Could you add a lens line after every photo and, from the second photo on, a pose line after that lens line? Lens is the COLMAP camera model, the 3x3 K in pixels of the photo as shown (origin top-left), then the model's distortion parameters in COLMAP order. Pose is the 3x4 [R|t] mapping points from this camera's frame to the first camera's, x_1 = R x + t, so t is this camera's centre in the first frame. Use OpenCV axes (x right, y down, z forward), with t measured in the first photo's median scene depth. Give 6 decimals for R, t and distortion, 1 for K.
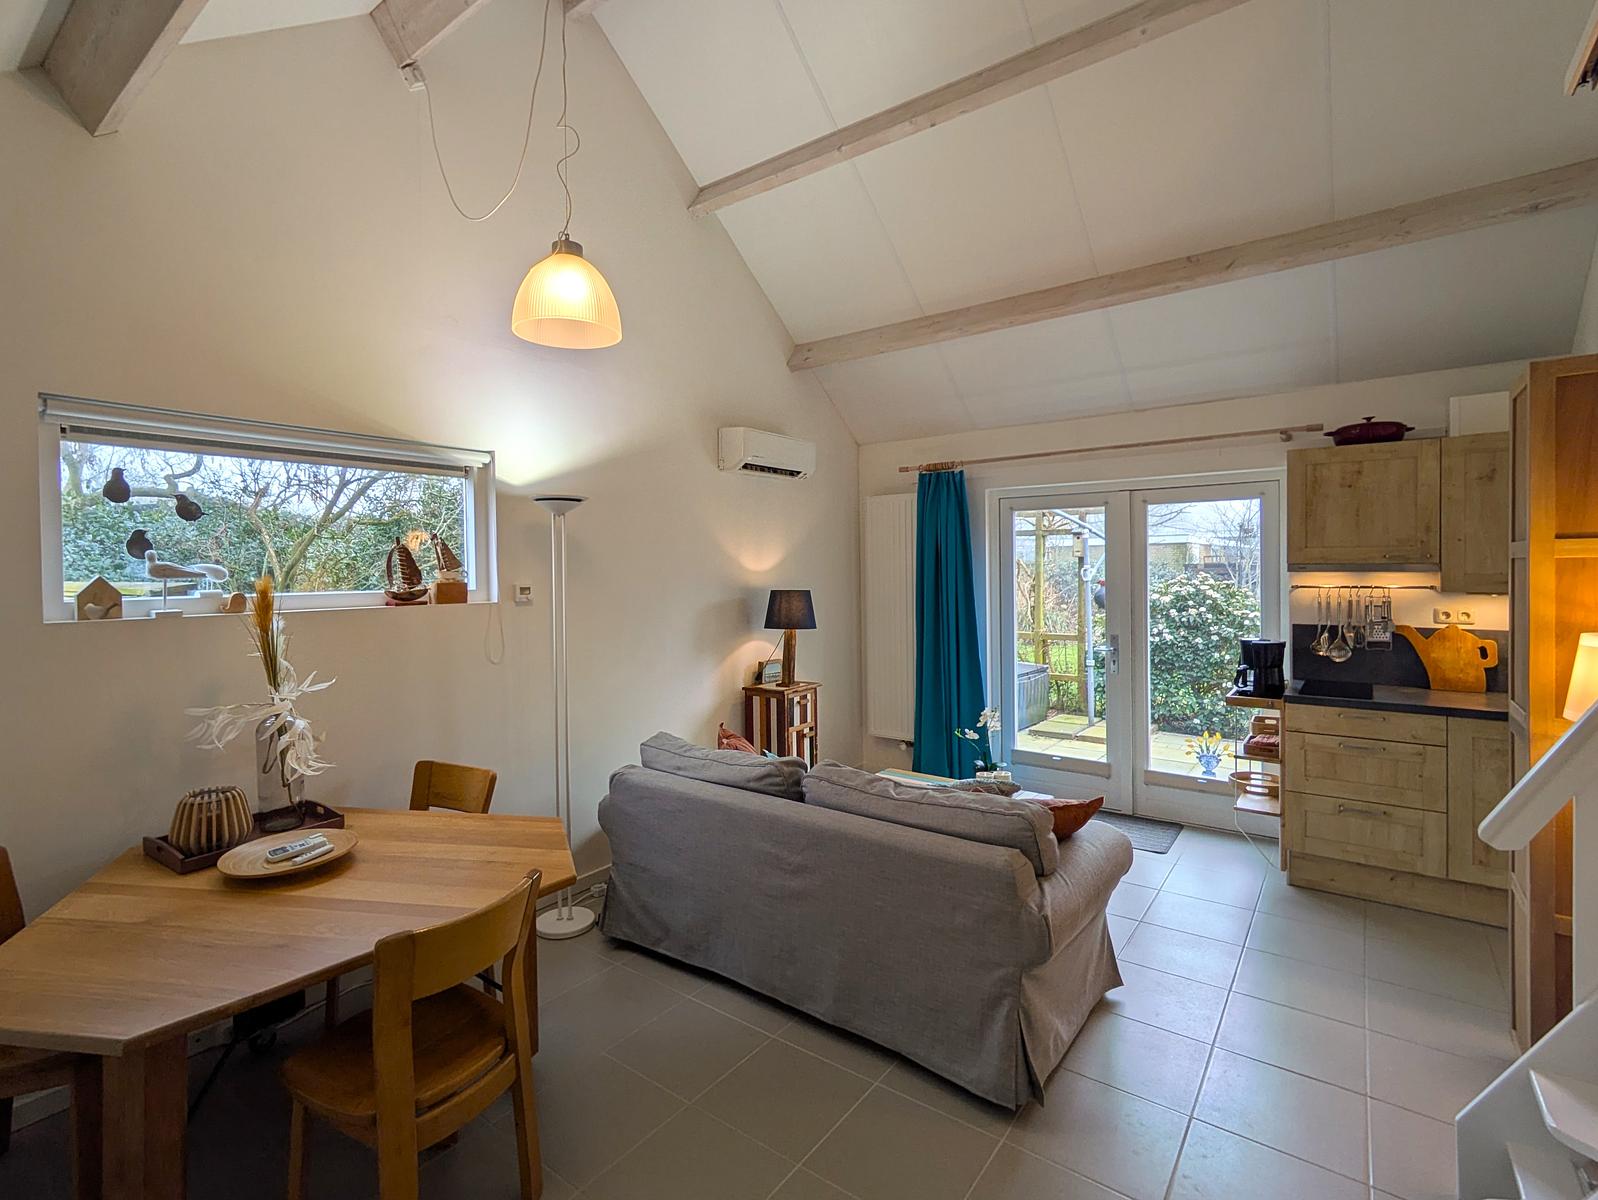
lens RADIAL K [[756.0, 0, 802.7], [0, 756.0, 577.0], [0, 0, 1]] dist [-0.000466, -0.000383]
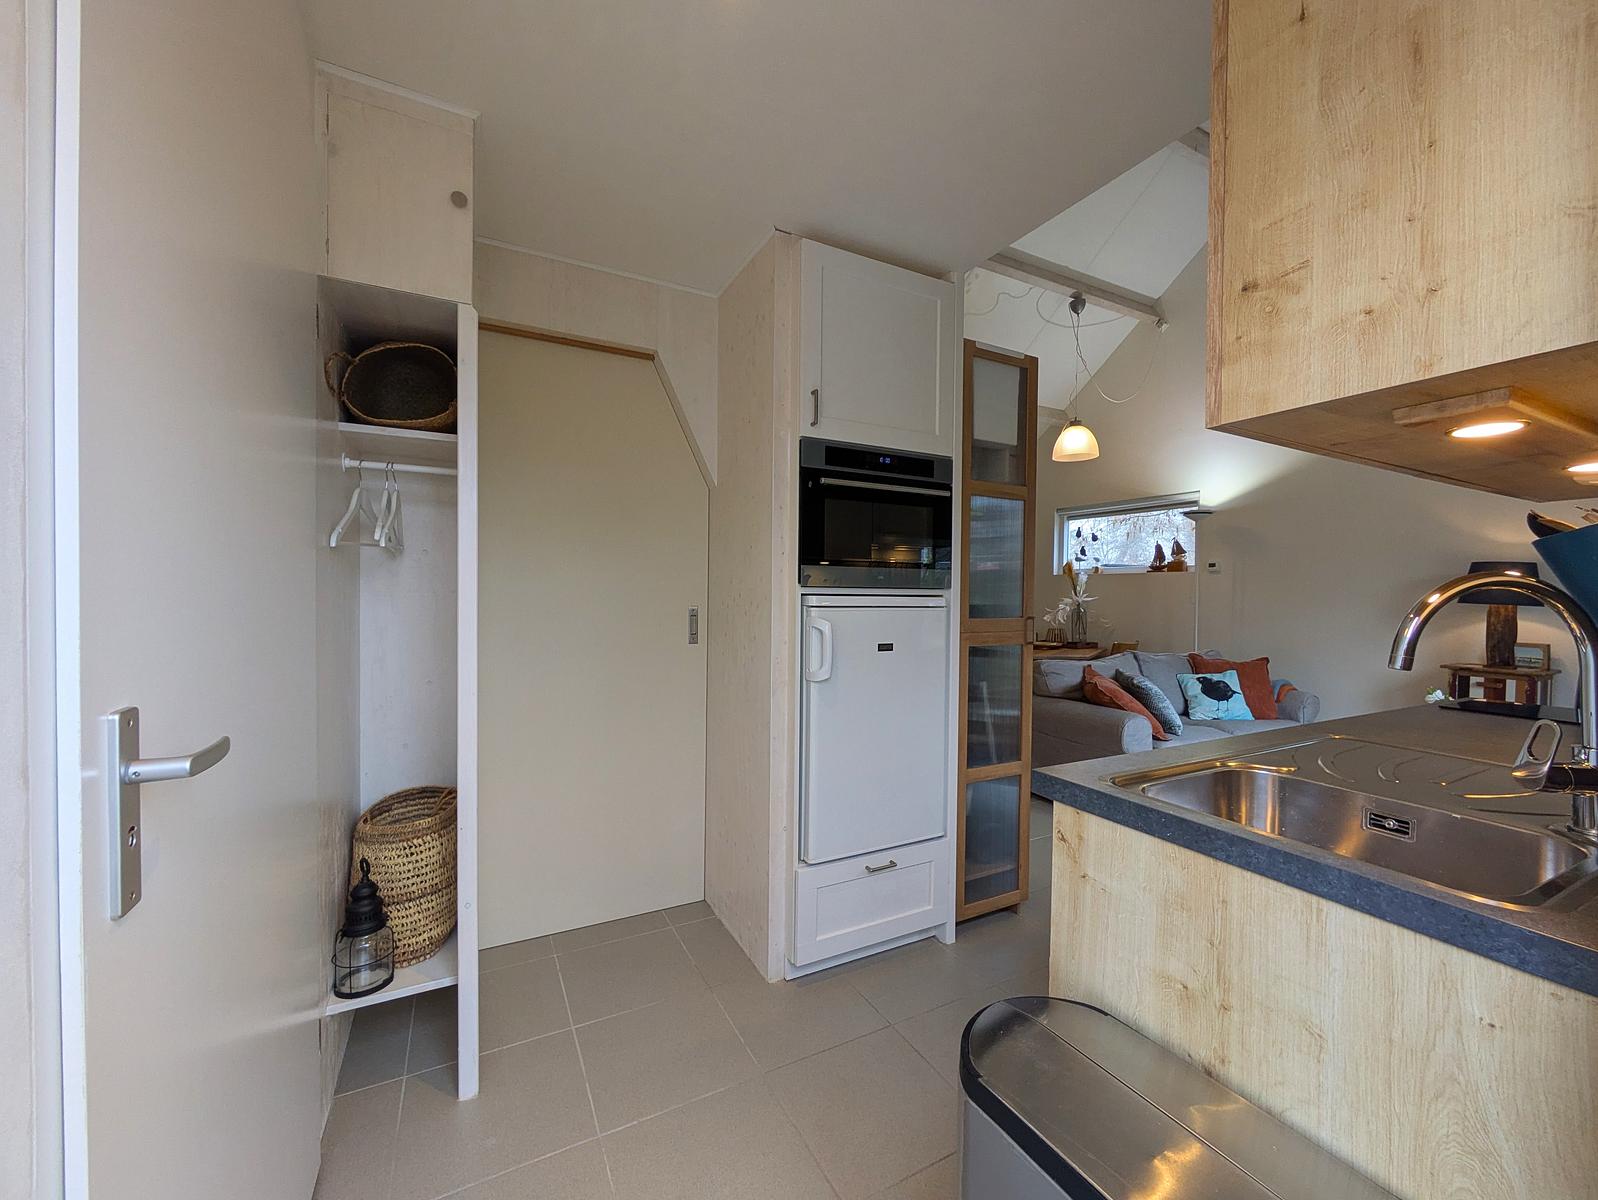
lens RADIAL K [[636.5, 0, 801.8], [0, 636.5, 603.9], [0, 0, 1]] dist [-0.000204, 0.000457]
pose [[-0.430281, 0.022234, -0.902421, 1.311122], [-0.017183, 0.999314, 0.032814, 0.071923], [0.902532, 0.029625, -0.429603, 0.731109]]
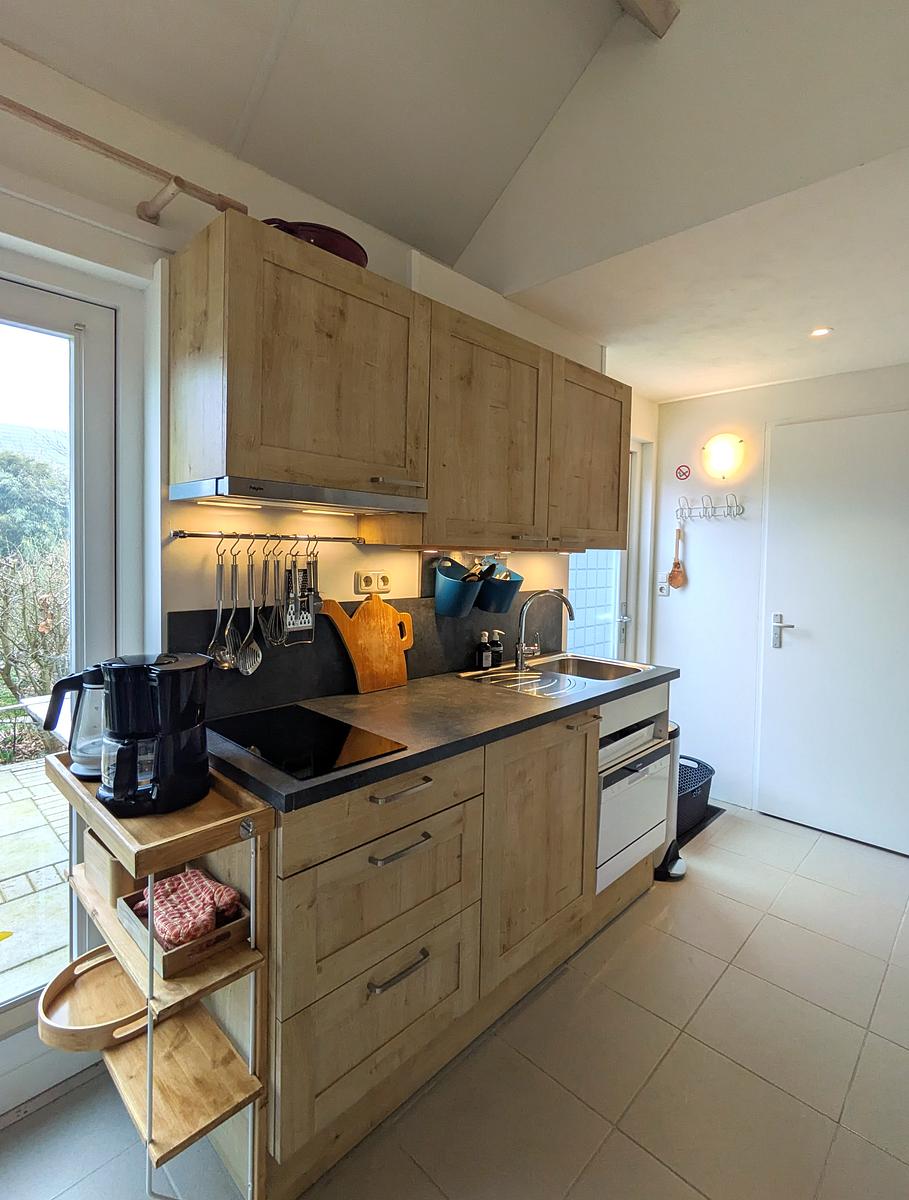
lens RADIAL K [[583.1, 0, 455.9], [0, 583.1, 573.4], [0, 0, 1]] dist [0.003414, 0.000296]
pose [[0.125841, -0.023045, 0.991783, 0.334816], [-0.008812, 0.999665, 0.024346, 0.029578], [-0.992011, -0.011804, 0.125596, 0.850470]]
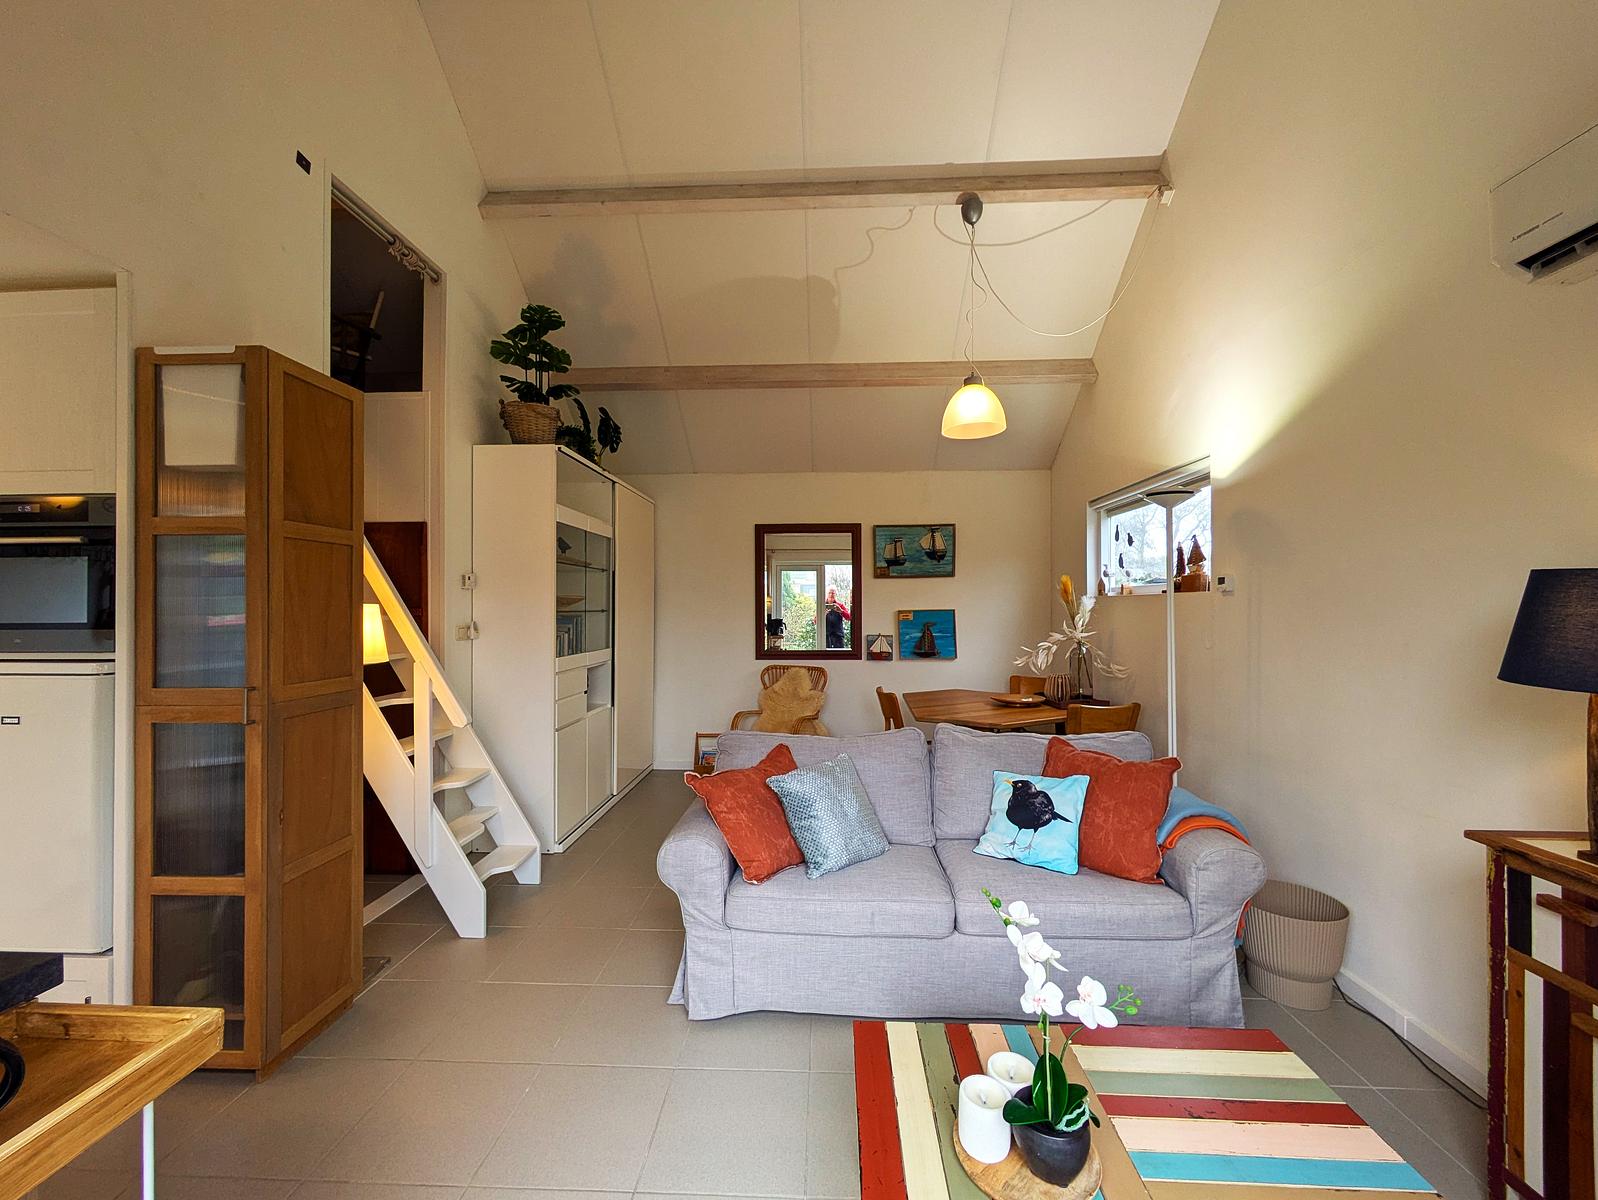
lens RADIAL K [[636.5, 0, 801.8], [0, 636.5, 603.9], [0, 0, 1]] dist [-0.000204, 0.000457]
pose [[-0.829159, 0.010274, -0.558918, 0.540338], [0.005257, 0.999930, 0.010583, 0.034740], [0.558987, 0.005837, -0.829156, 1.311451]]
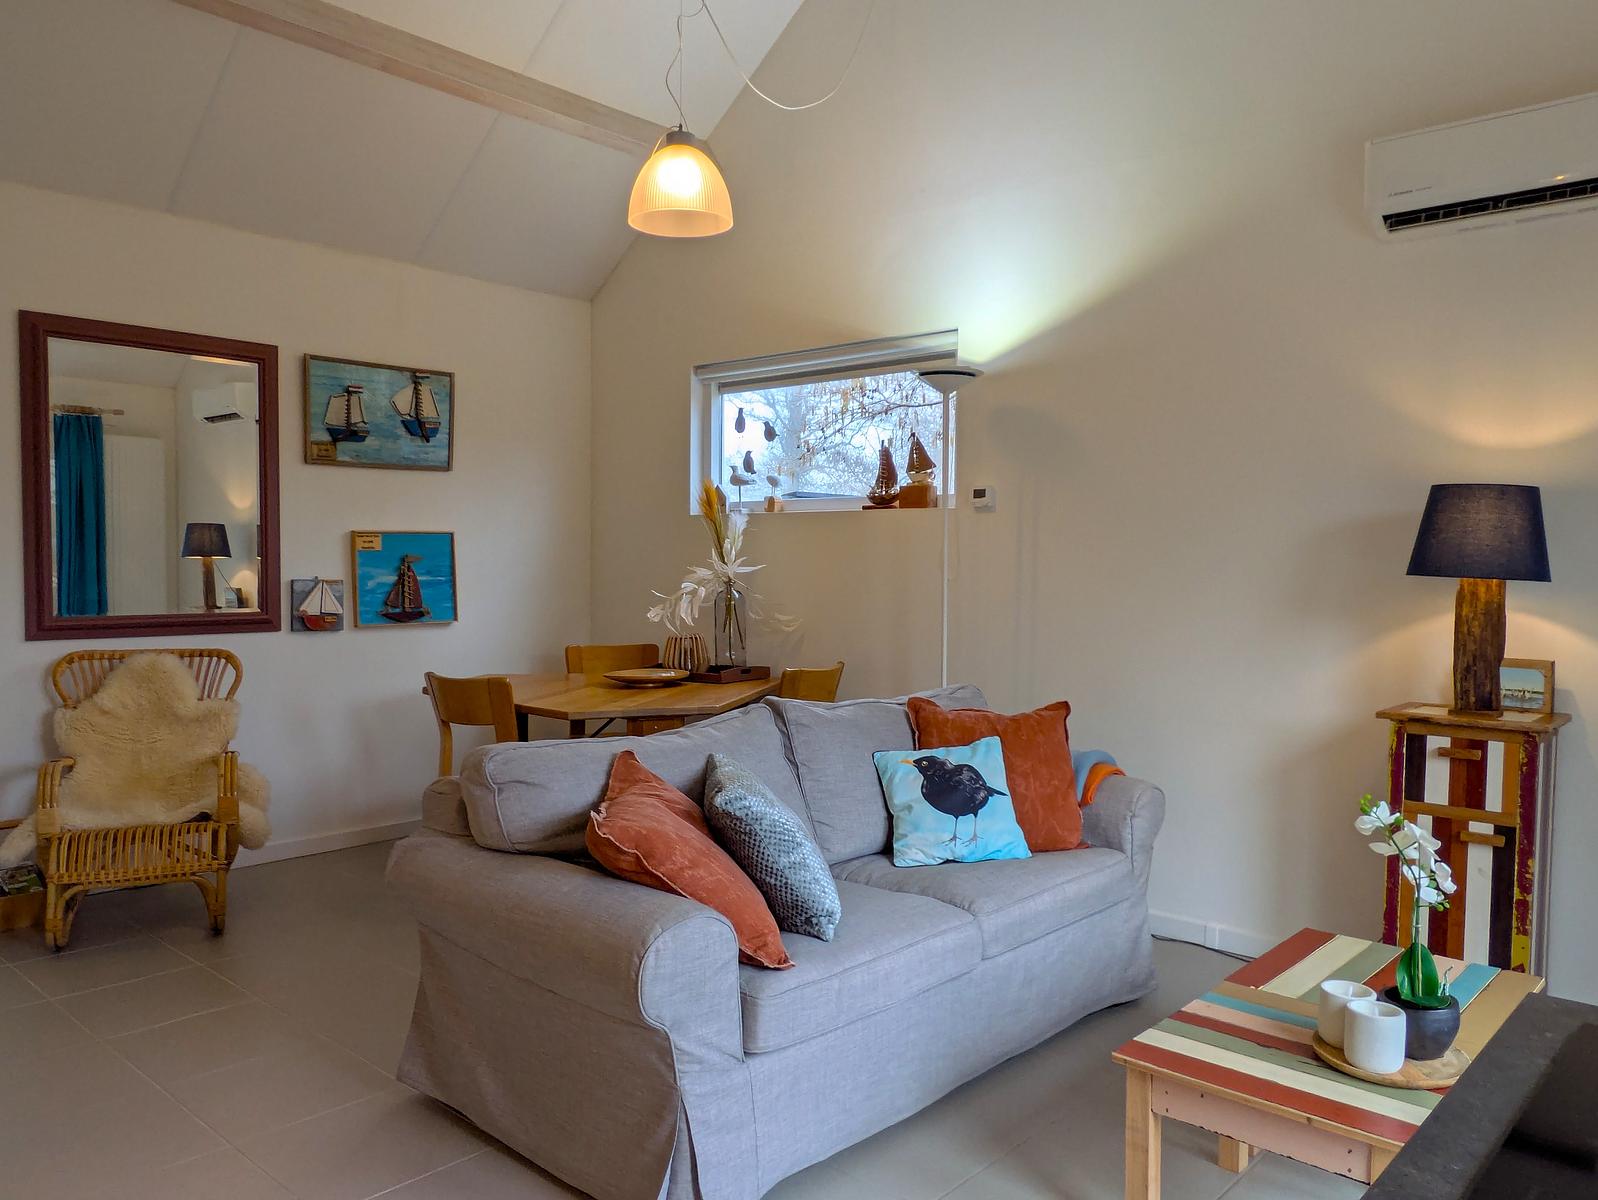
lens RADIAL K [[1188.4, 0, 800.2], [0, 1188.4, 610.4], [0, 0, 1]] dist [0.002440, -0.008000]
pose [[-0.096805, 0.050803, -0.994006, 0.858090], [-0.019979, 0.998396, 0.052973, 0.074217], [0.995103, 0.024987, -0.095635, 0.880035]]
